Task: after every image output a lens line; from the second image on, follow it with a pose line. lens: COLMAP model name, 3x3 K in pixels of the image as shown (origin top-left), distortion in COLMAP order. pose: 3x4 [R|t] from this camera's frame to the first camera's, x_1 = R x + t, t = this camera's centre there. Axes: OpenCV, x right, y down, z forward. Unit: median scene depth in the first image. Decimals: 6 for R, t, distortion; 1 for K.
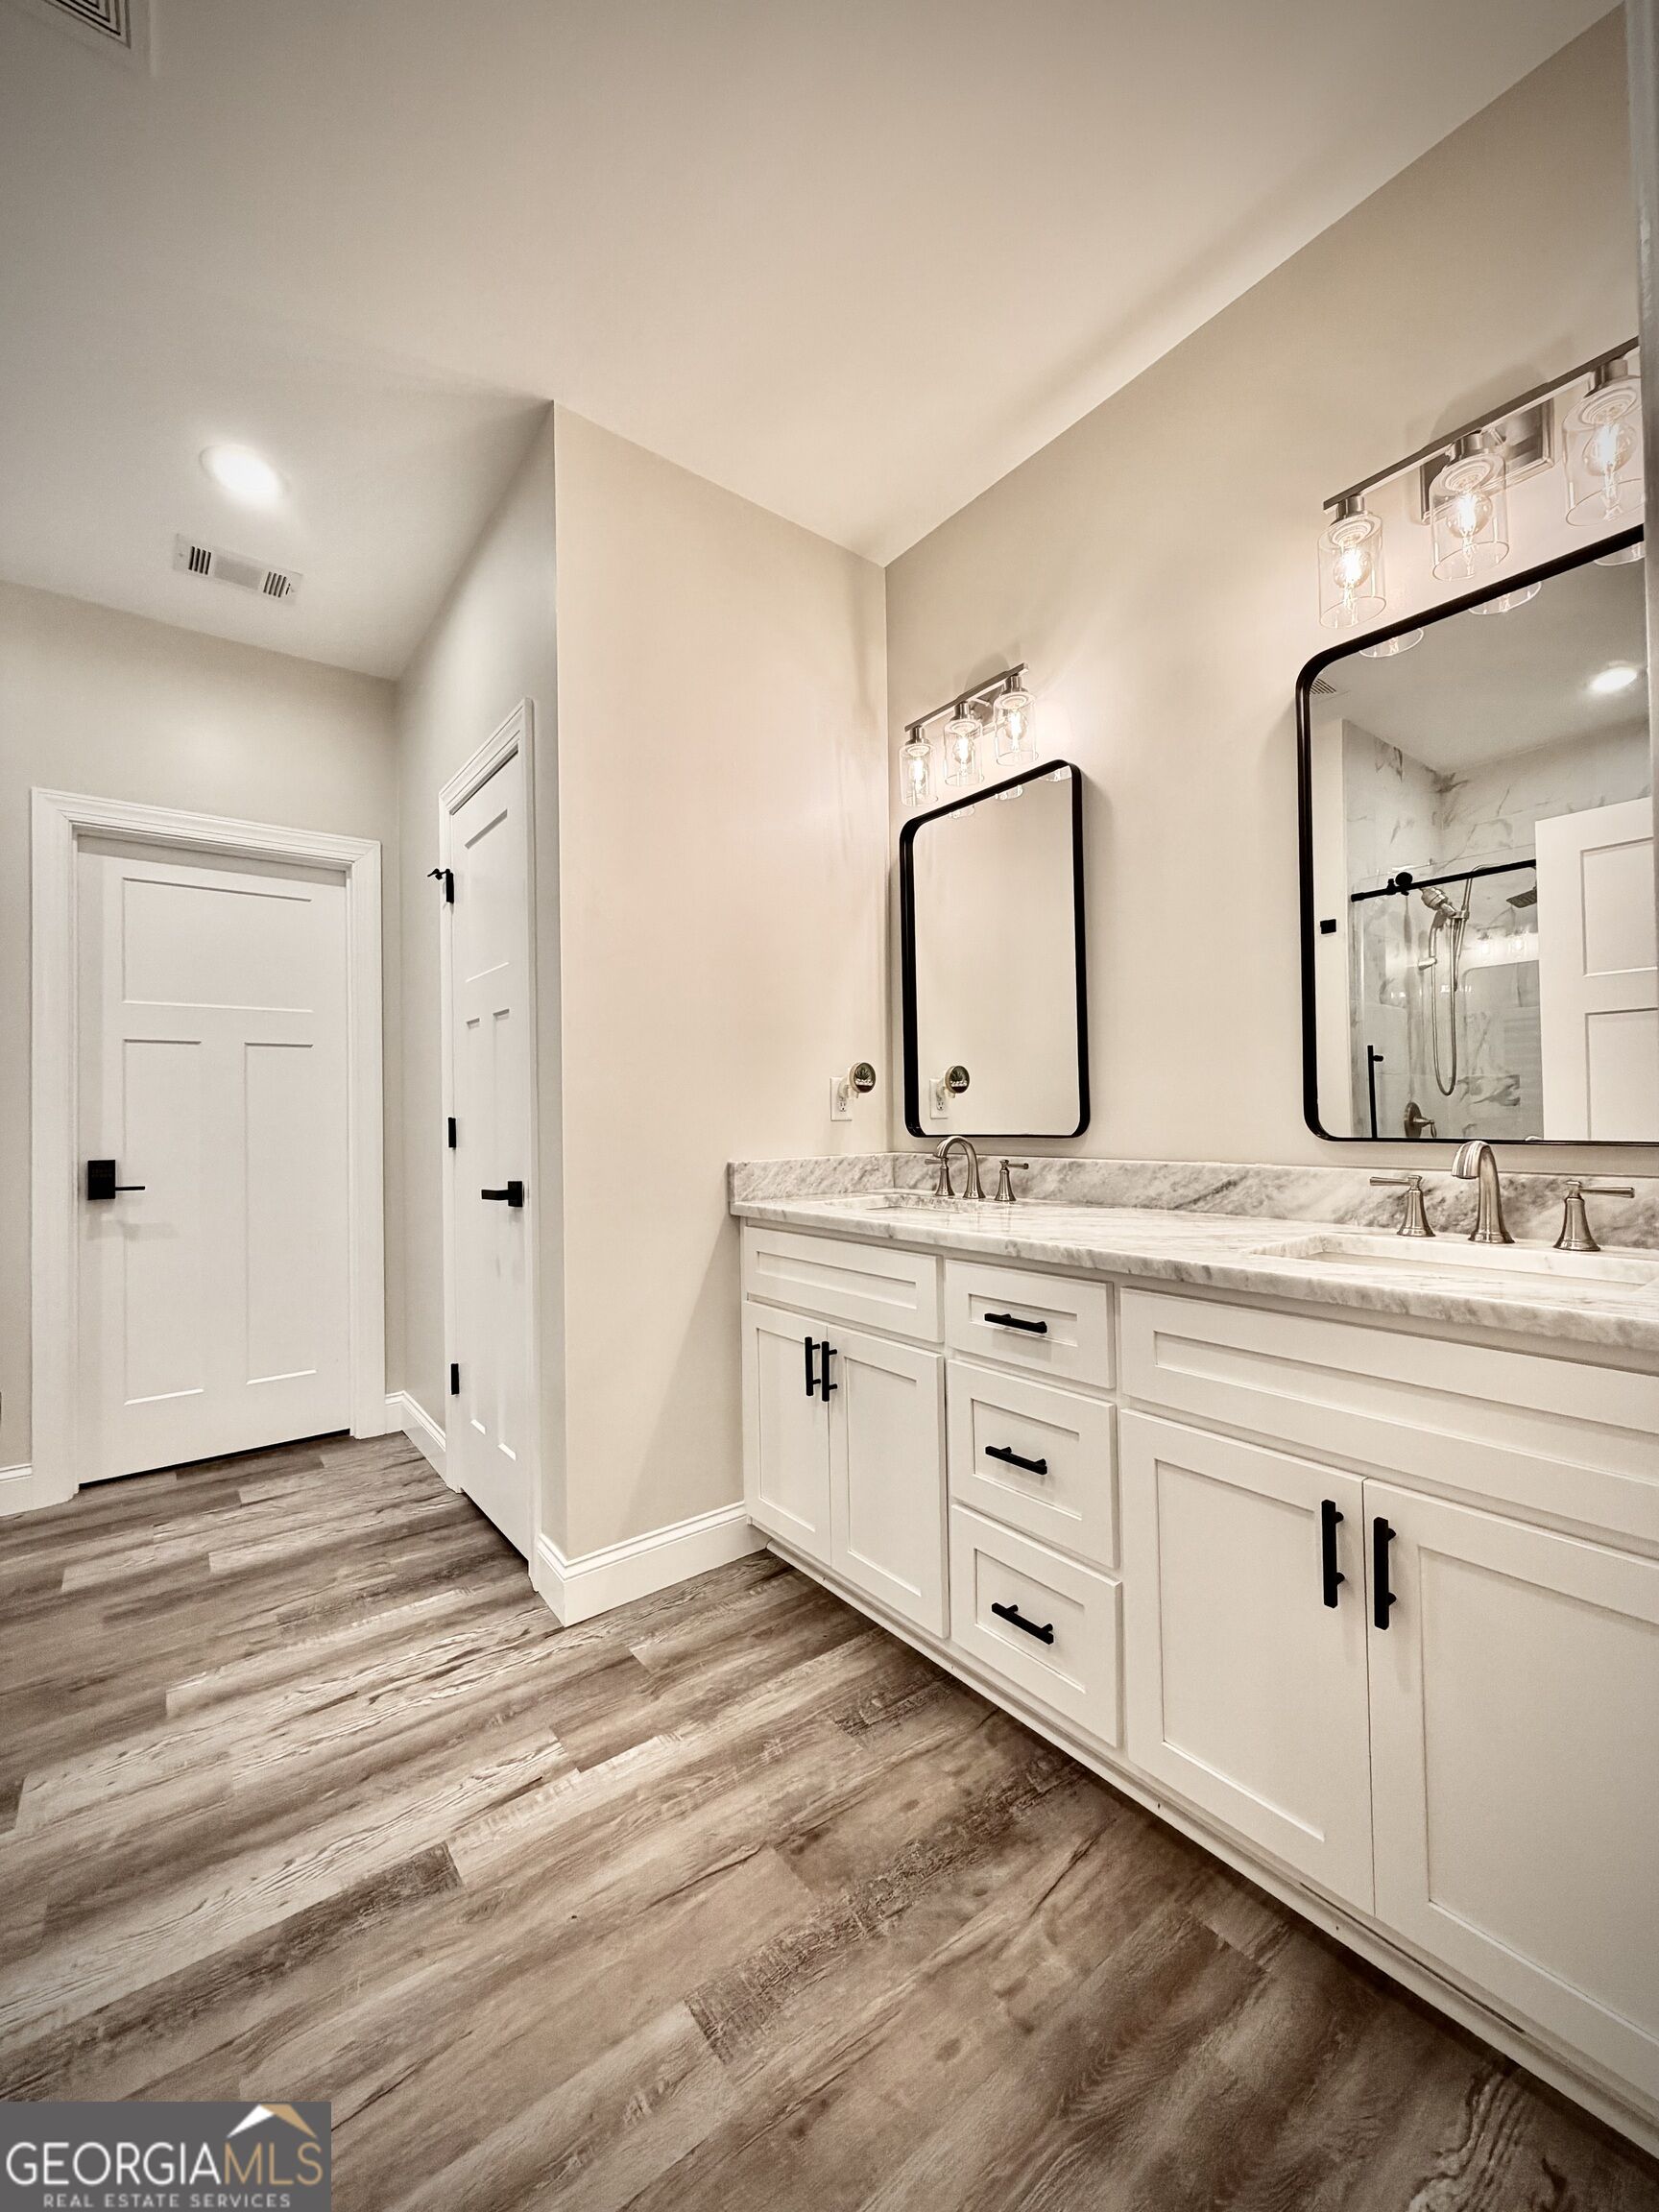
lens RADIAL K [[882.1, 0, 829.5], [0, 882.1, 1106.0], [0, 0, 1]] dist [-0.000643, 0.000392]
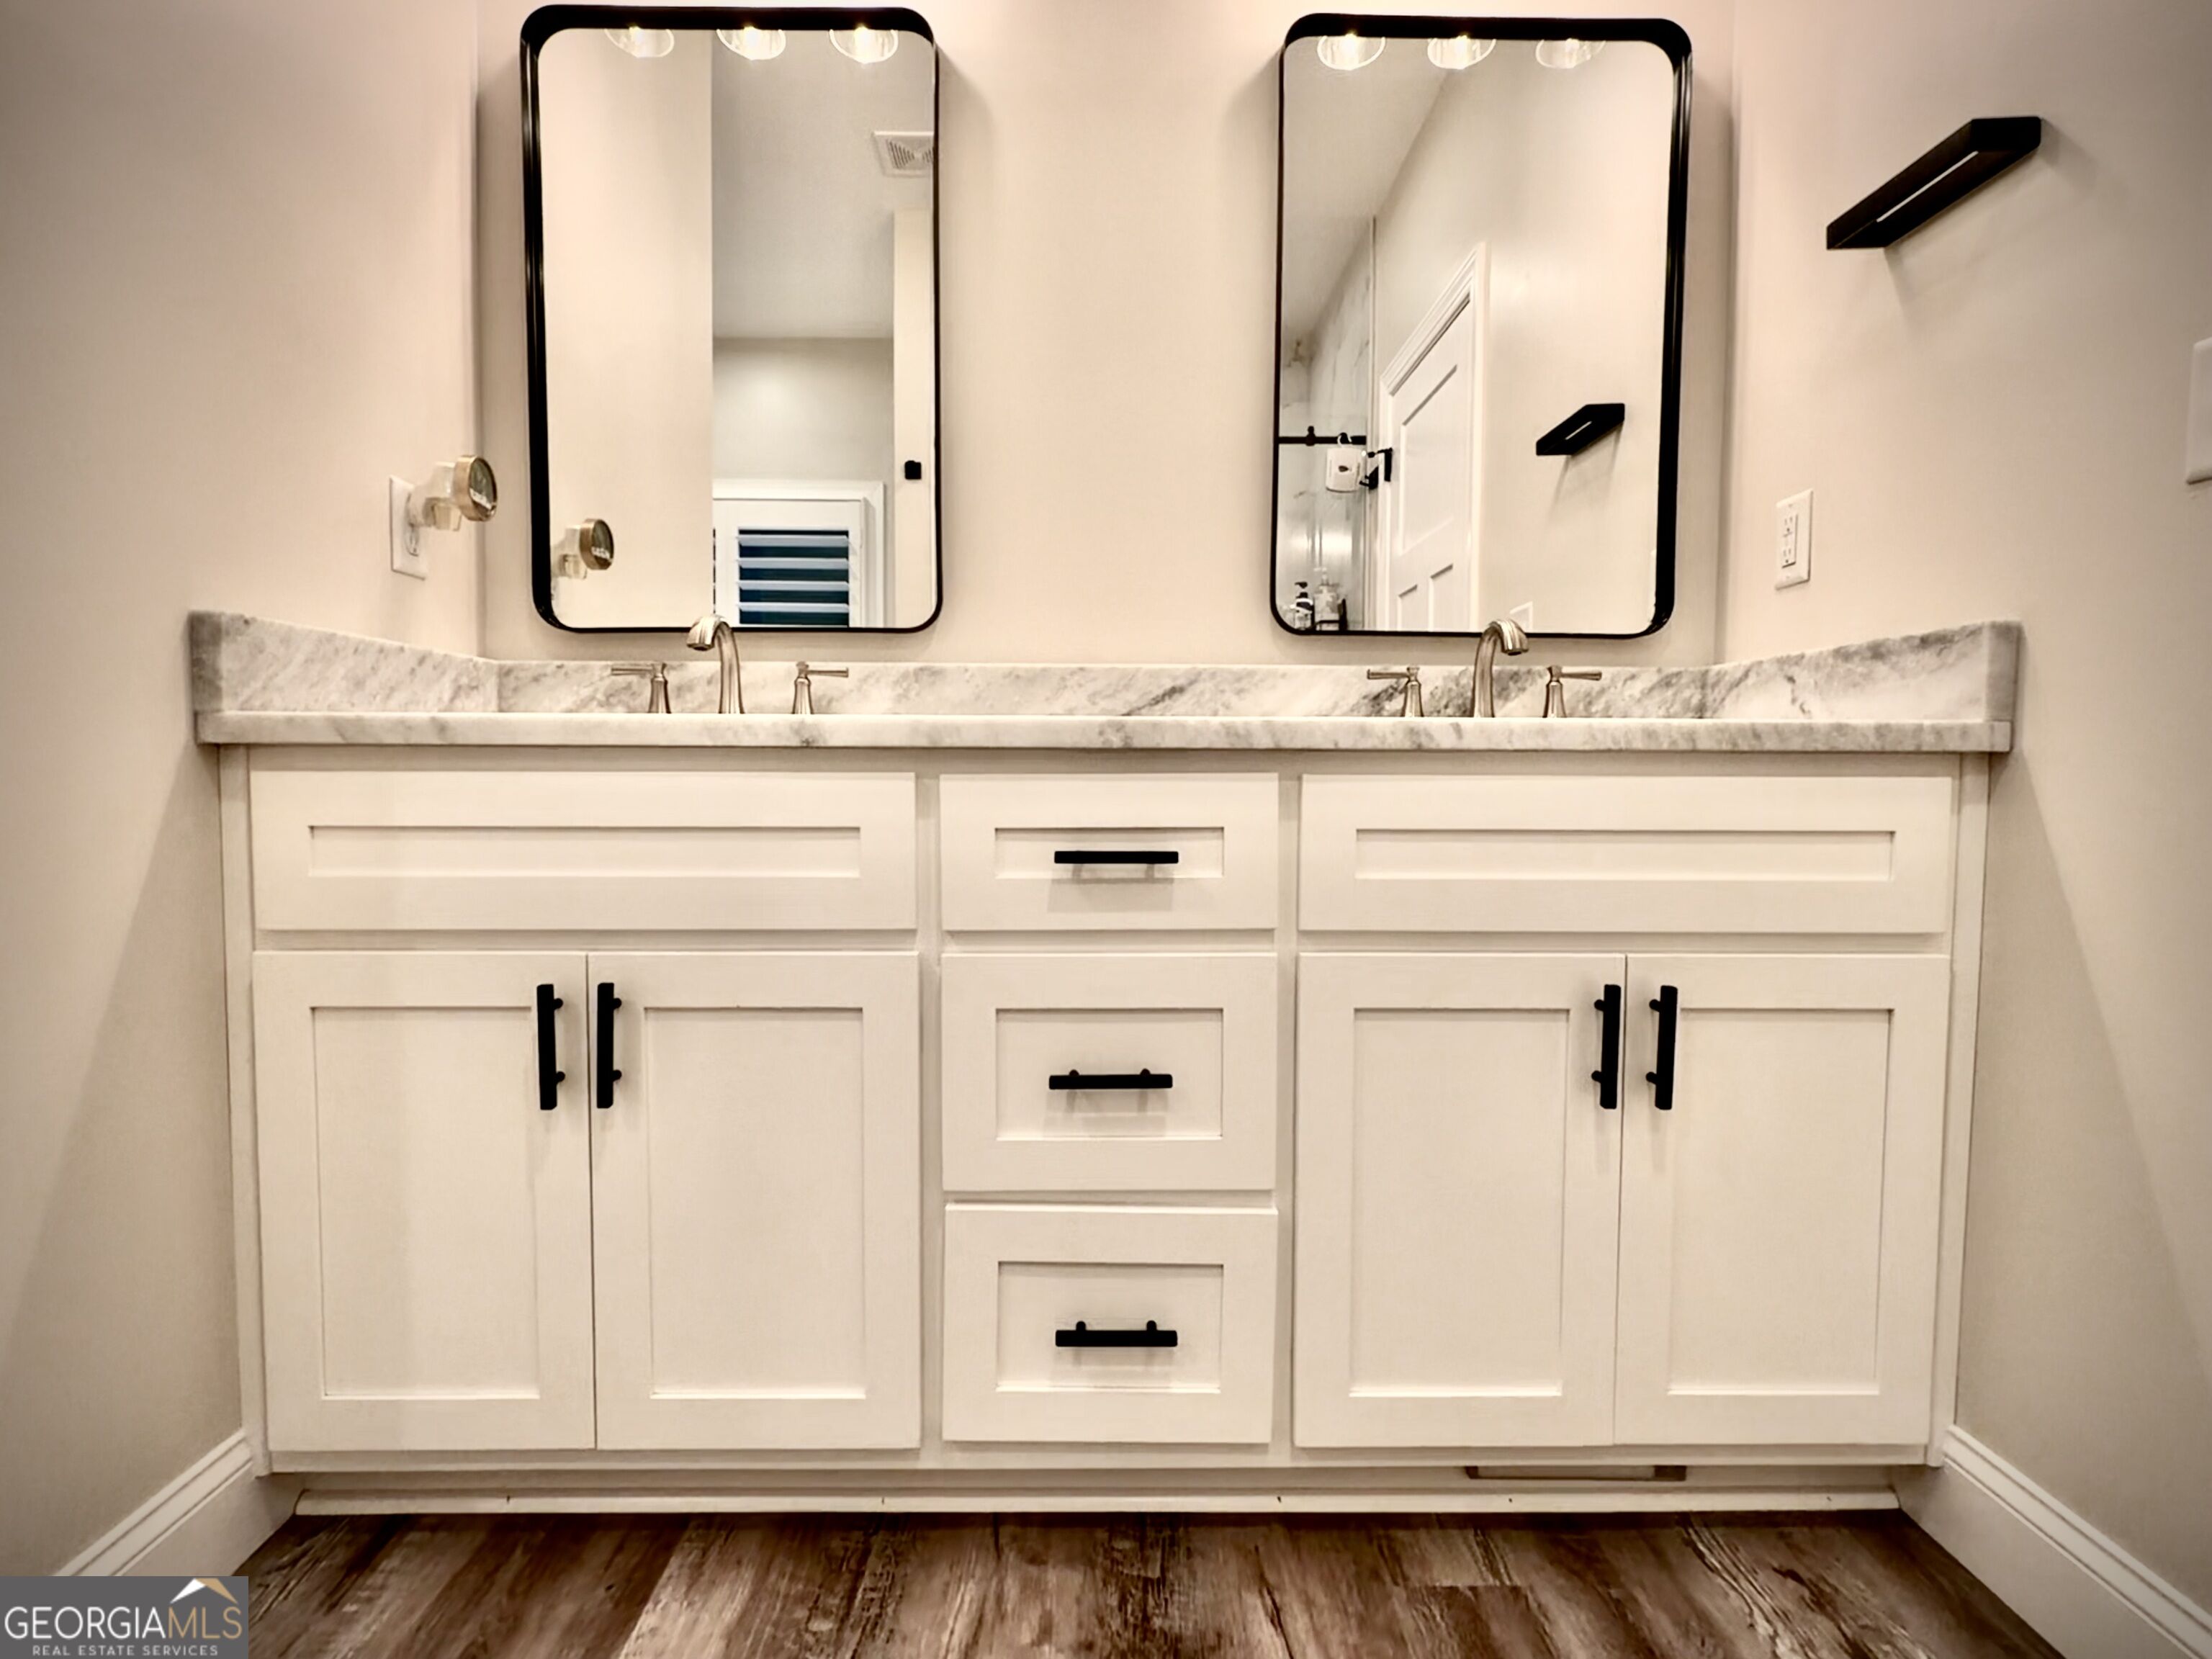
lens RADIAL K [[1129.2, 0, 1106.0], [0, 1129.2, 829.5], [0, 0, 1]] dist [0.000270, -0.000571]
pose [[0.599074, -0.021138, 0.800415, -0.342059], [-0.024032, 0.998726, 0.044362, 0.160075], [-0.800333, -0.045812, 0.597803, 0.451712]]
